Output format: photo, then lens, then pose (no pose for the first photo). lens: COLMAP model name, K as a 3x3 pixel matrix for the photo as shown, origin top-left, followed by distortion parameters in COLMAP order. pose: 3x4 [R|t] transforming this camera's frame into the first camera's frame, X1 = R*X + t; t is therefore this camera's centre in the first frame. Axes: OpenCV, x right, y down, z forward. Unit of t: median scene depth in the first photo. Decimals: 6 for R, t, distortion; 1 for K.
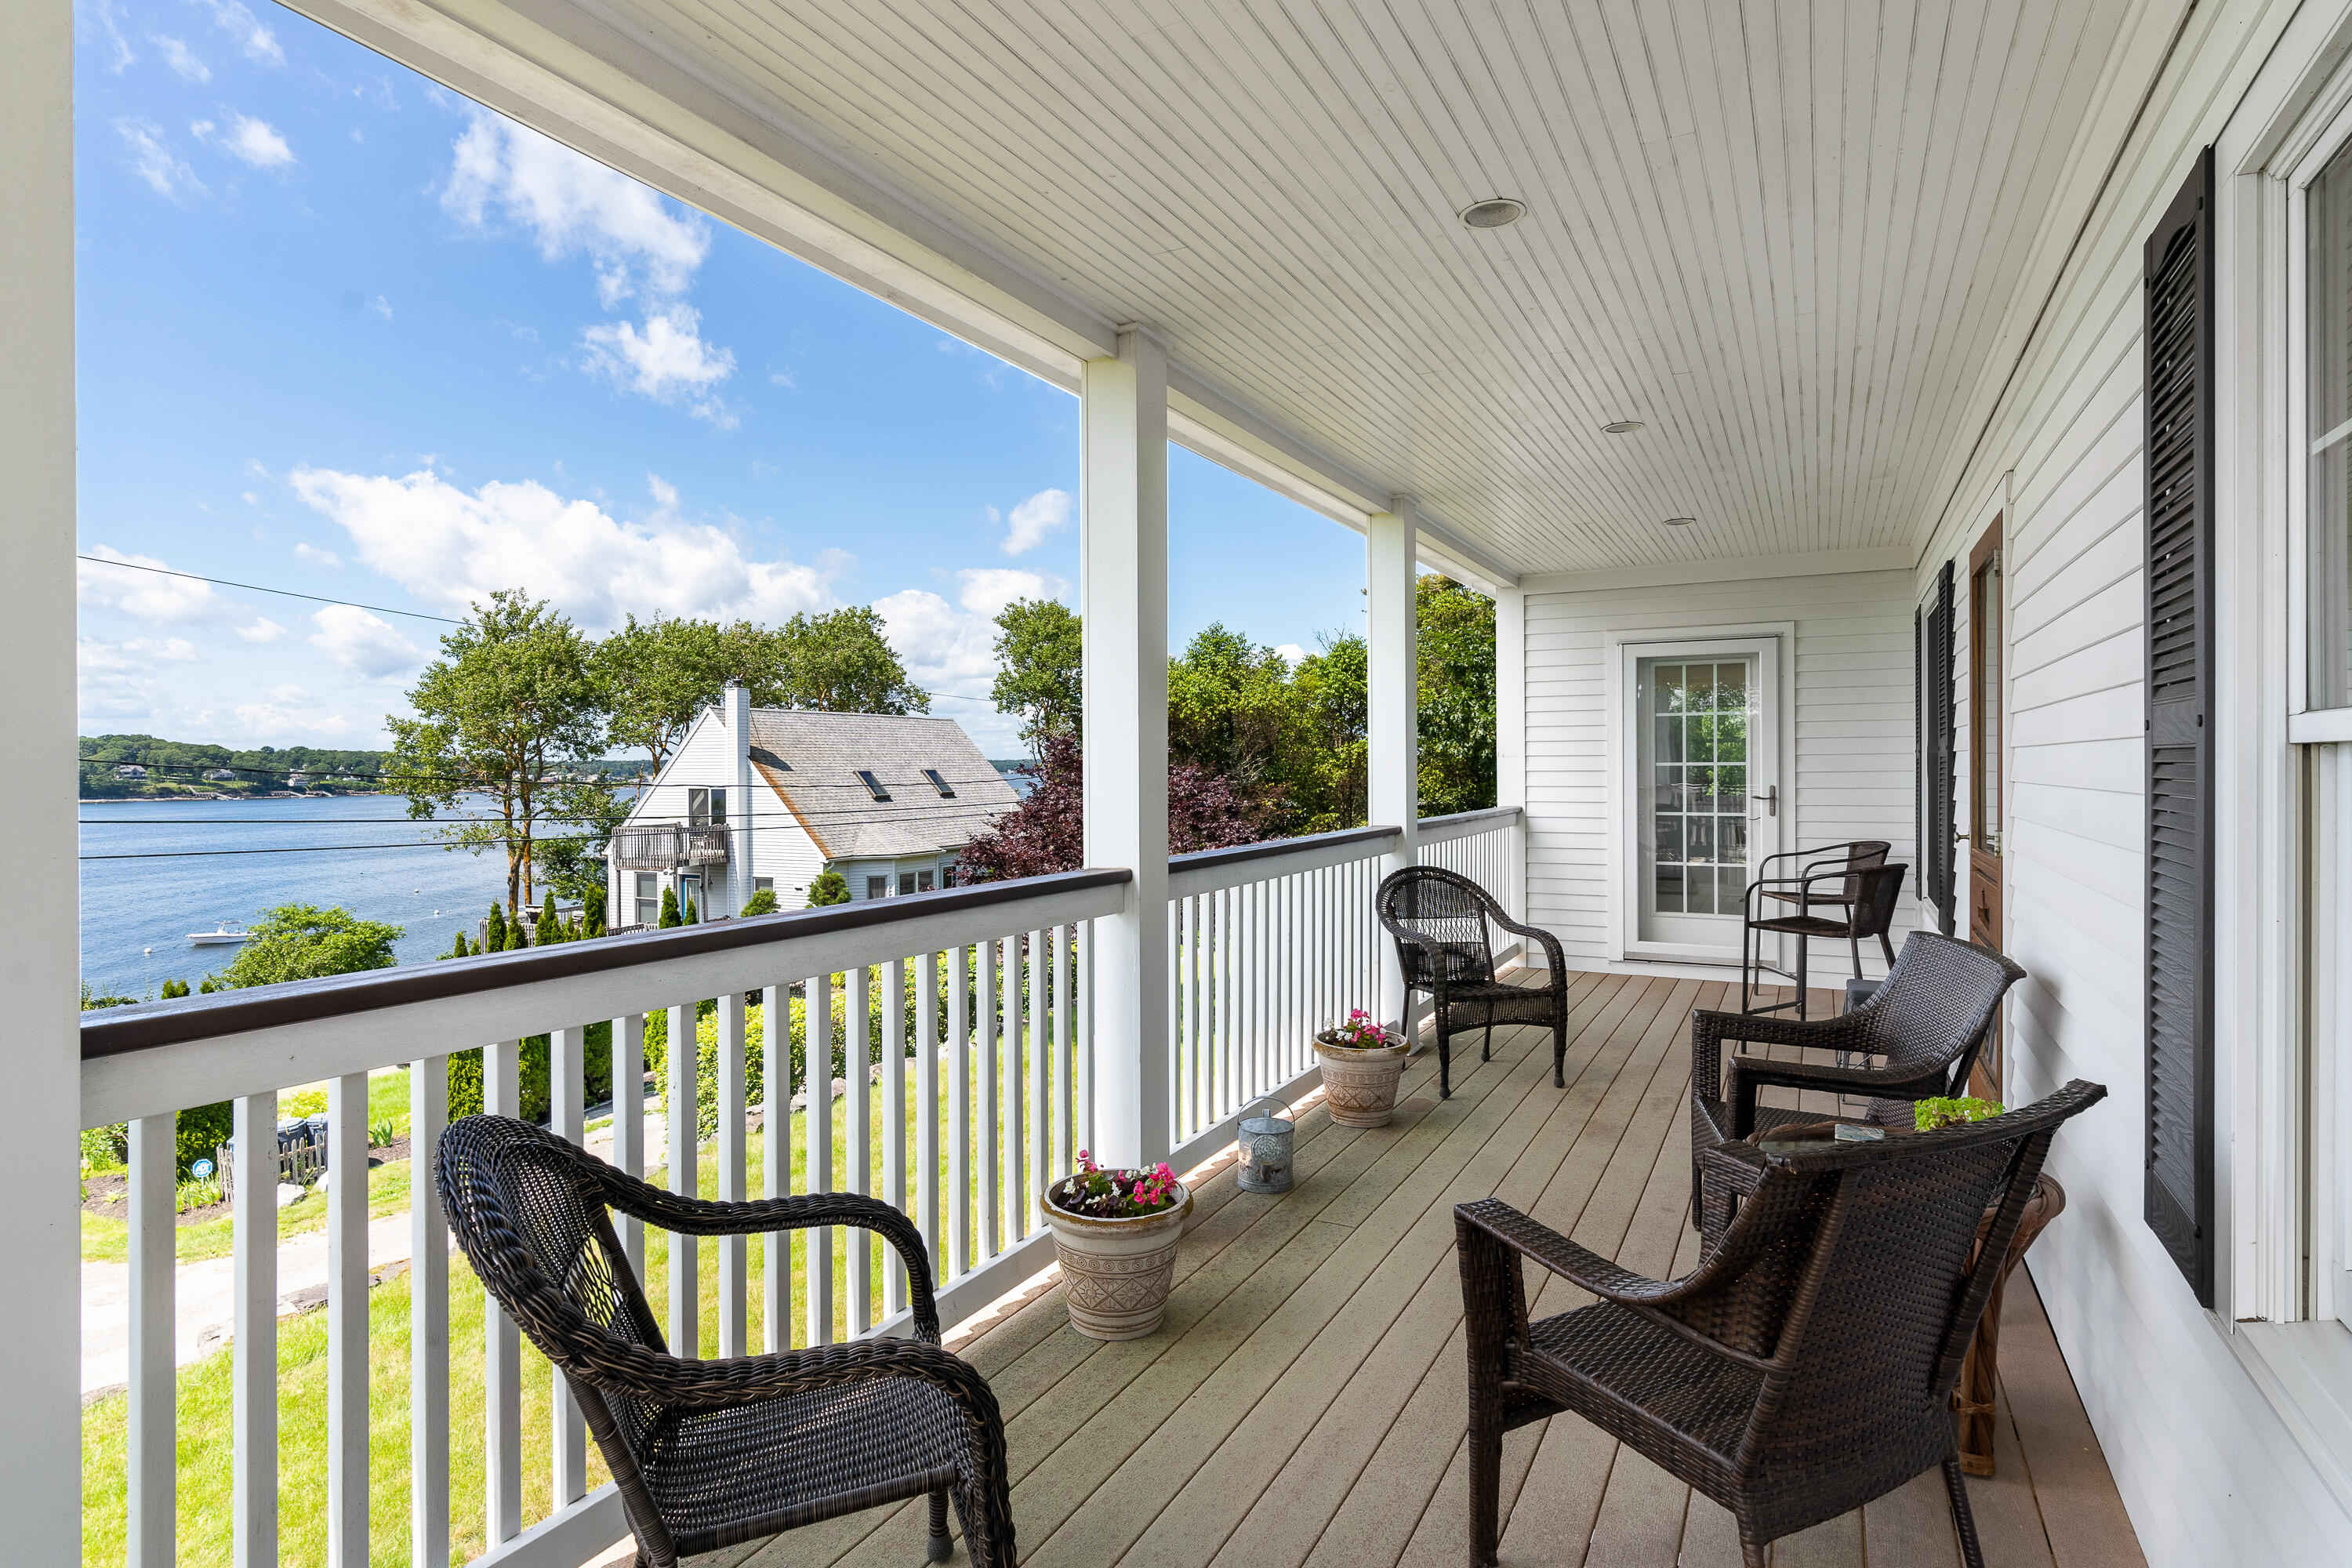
lens RADIAL K [[1214.8, 0, 1167.8], [0, 1214.8, 774.0], [0, 0, 1]] dist [0.000598, -0.000371]
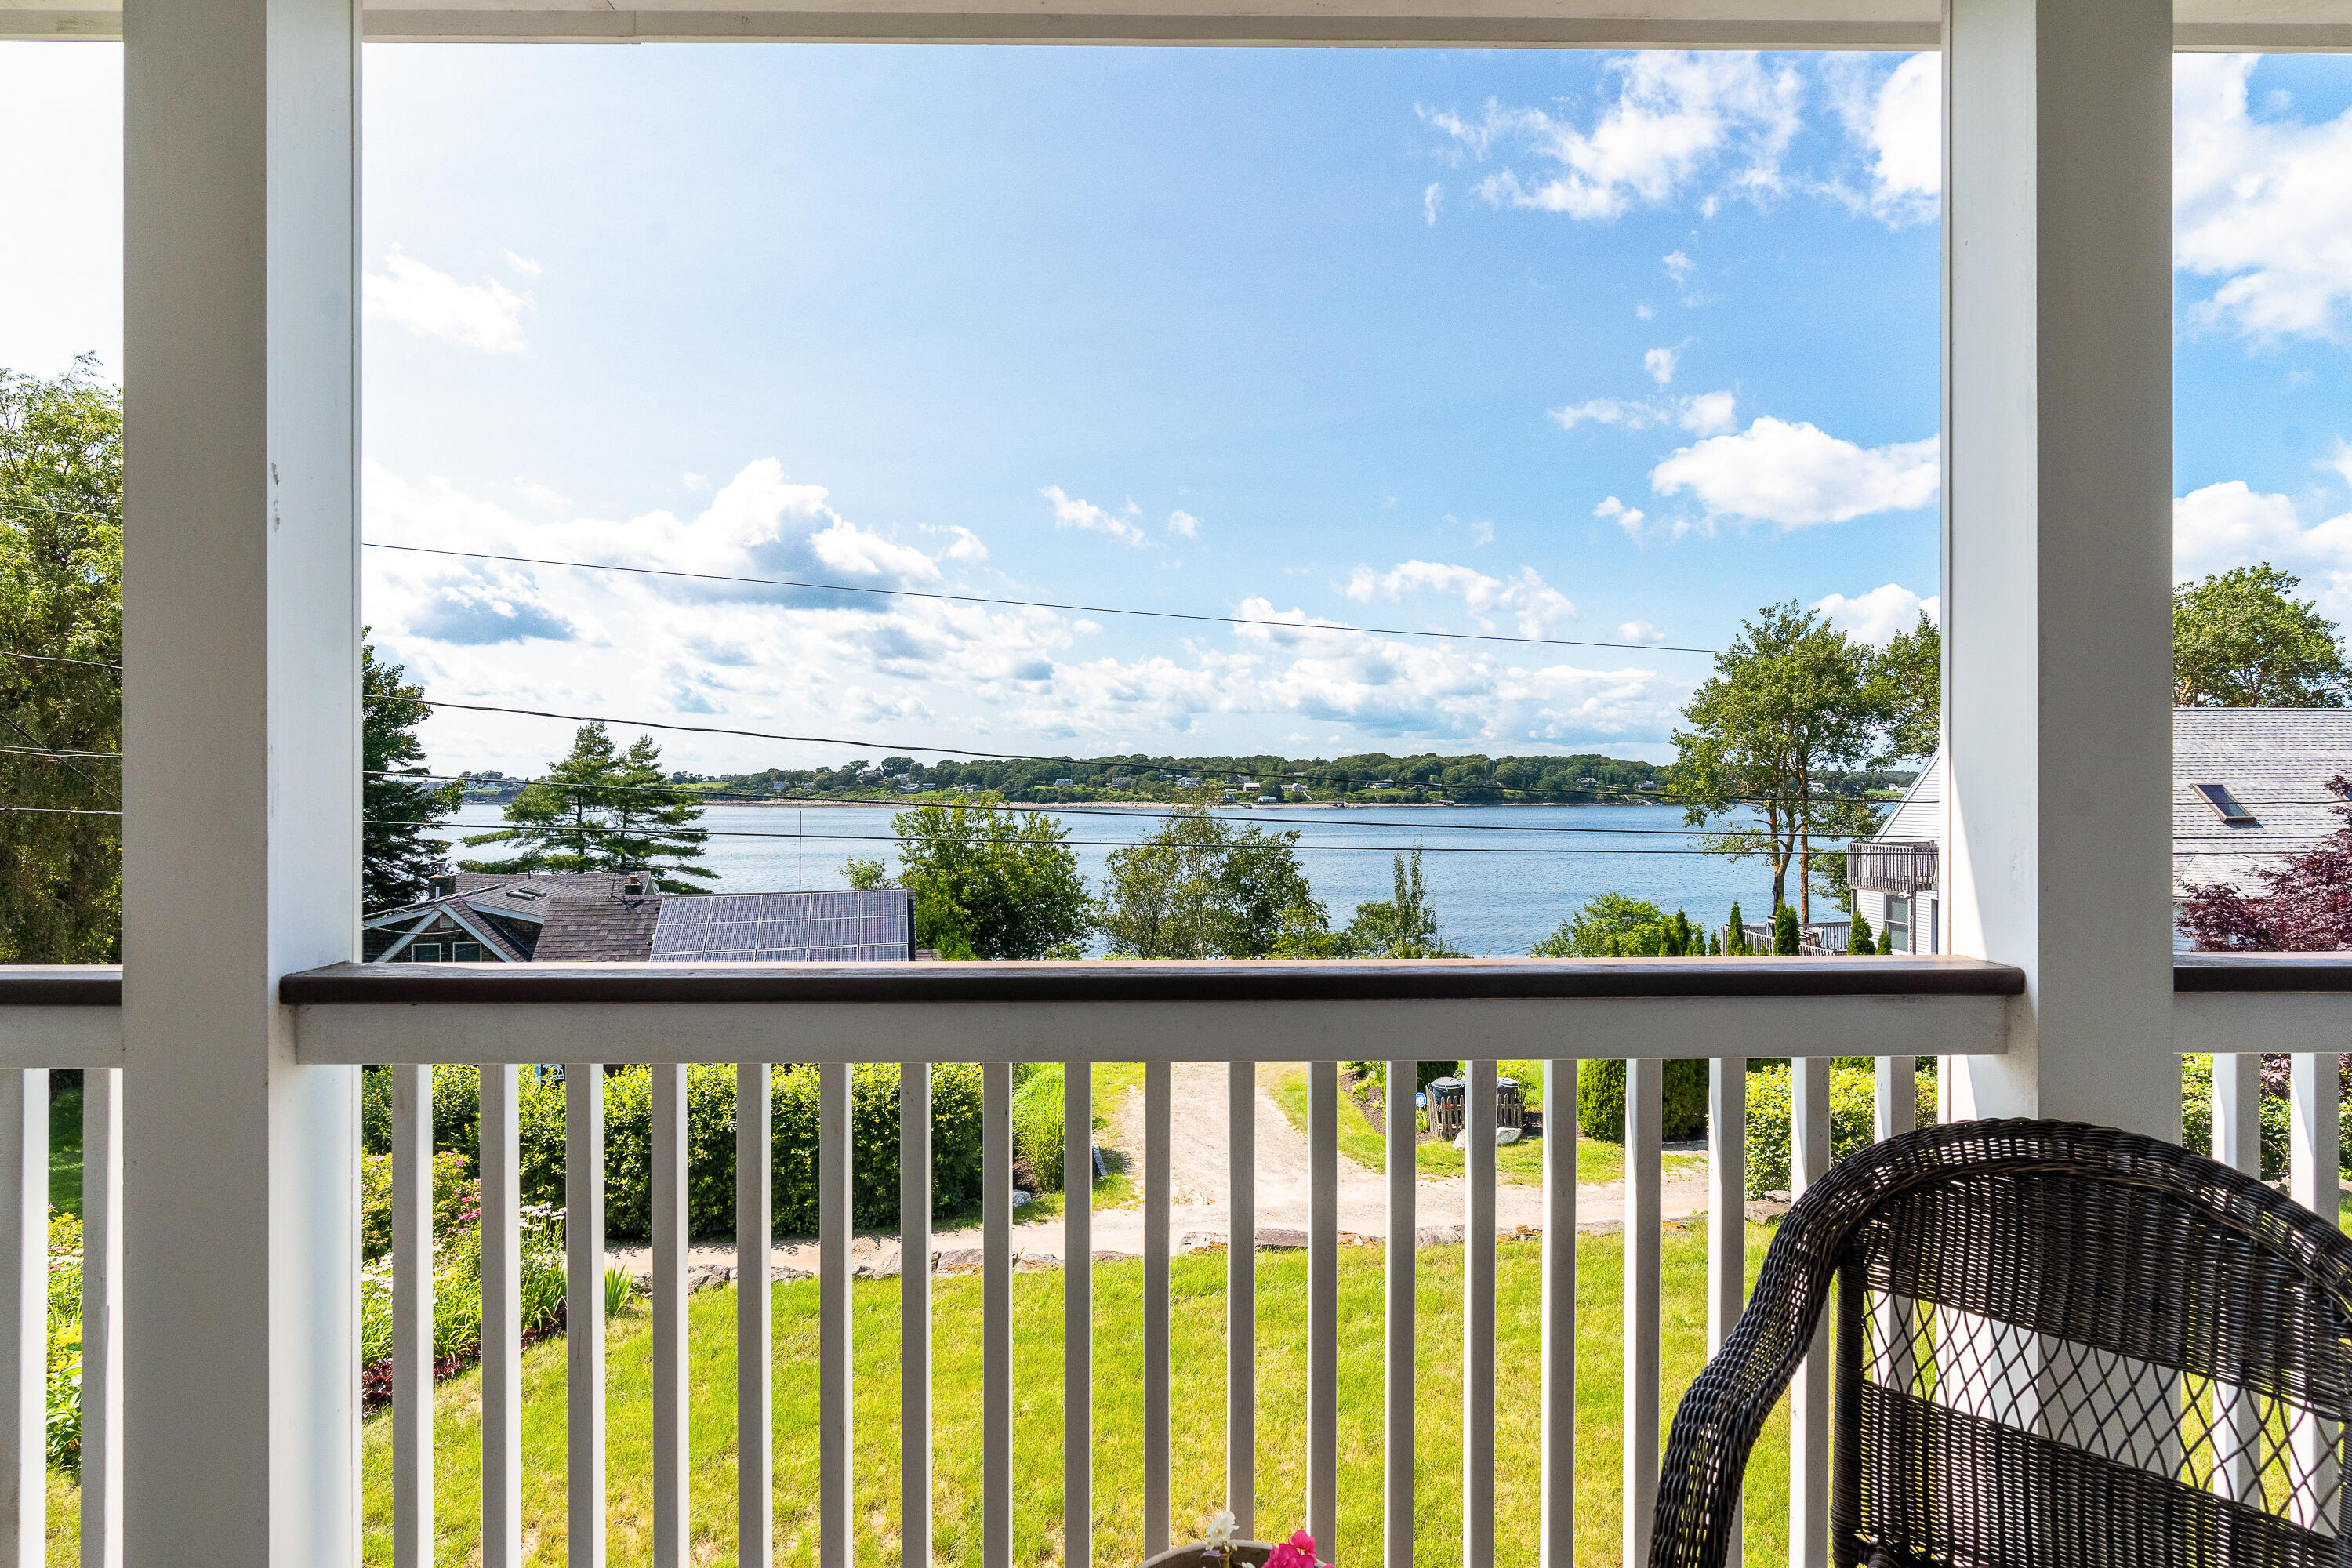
lens RADIAL K [[1141.8, 0, 1183.0], [0, 1141.8, 777.3], [0, 0, 1]] dist [-0.005576, 0.003106]
pose [[0.493523, 0.001347, -0.869732, 0.043719], [-0.008166, 0.999962, -0.003085, 0.000774], [0.869694, 0.008625, 0.493515, 0.098062]]
